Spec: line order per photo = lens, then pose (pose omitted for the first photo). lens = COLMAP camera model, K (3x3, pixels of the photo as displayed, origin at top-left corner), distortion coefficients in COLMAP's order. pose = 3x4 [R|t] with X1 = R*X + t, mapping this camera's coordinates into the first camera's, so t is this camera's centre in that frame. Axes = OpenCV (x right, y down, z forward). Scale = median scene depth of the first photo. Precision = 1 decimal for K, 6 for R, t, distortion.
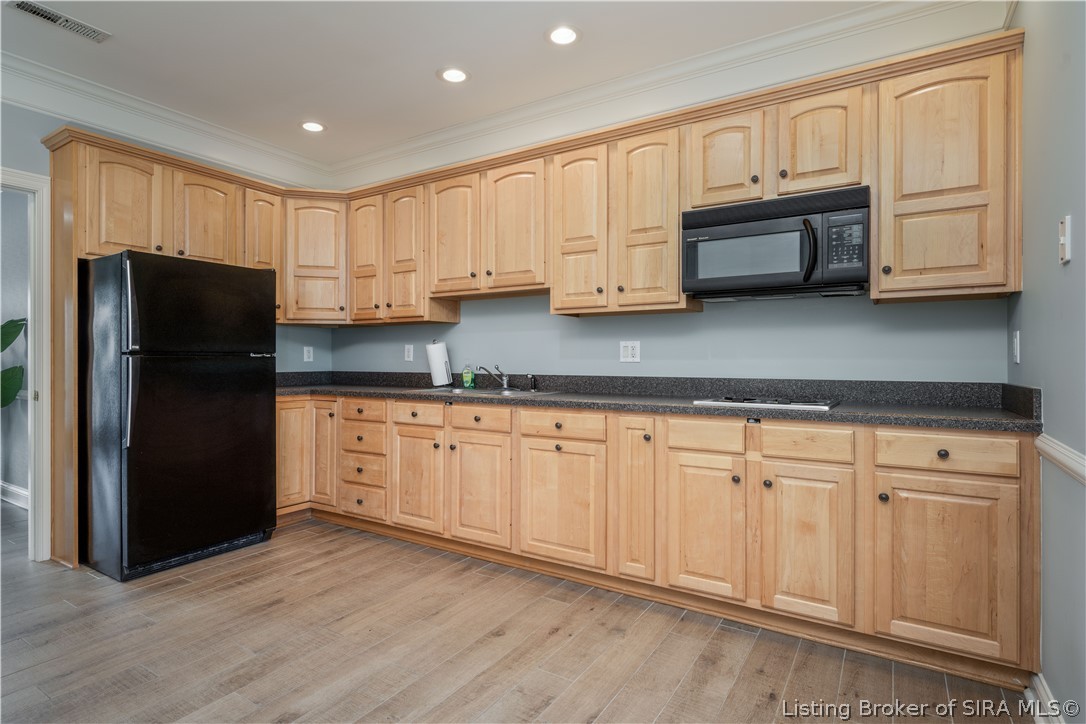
lens RADIAL K [[549.4, 0, 545.6], [0, 549.4, 361.8], [0, 0, 1]] dist [-0.004878, -0.000478]
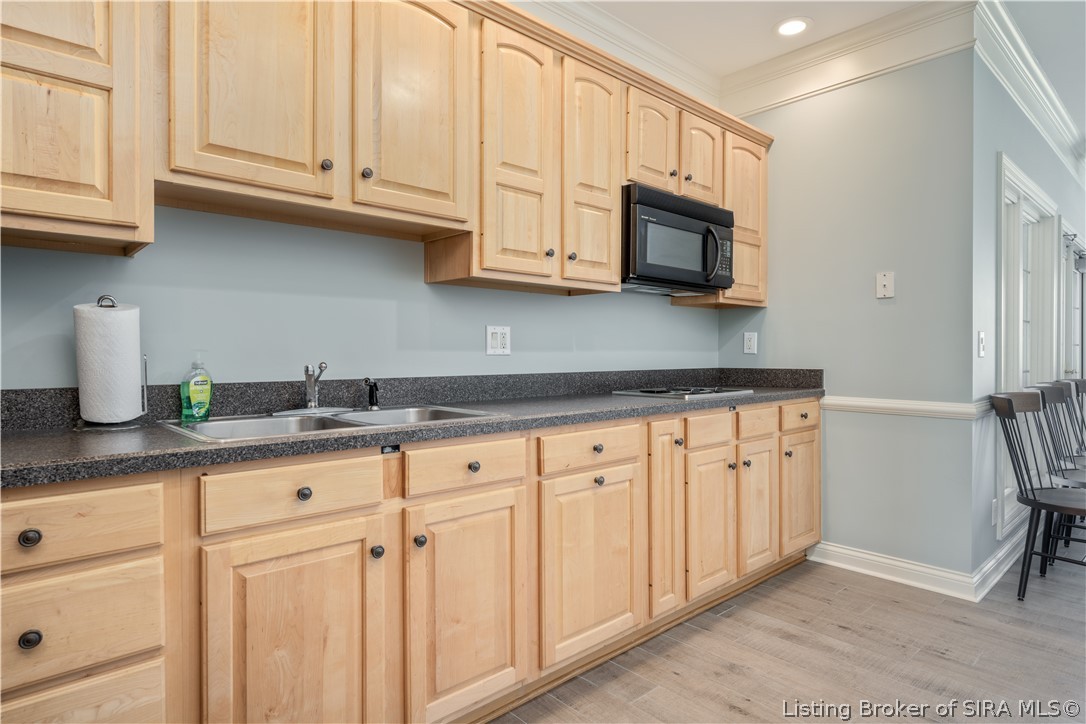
lens RADIAL K [[620.2, 0, 544.0], [0, 620.2, 357.1], [0, 0, 1]] dist [-0.005298, -0.000127]
pose [[0.256868, -0.007495, 0.966417, -0.707038], [0.004418, 0.999969, 0.006581, -0.001722], [-0.966436, 0.002580, 0.256893, 0.839945]]
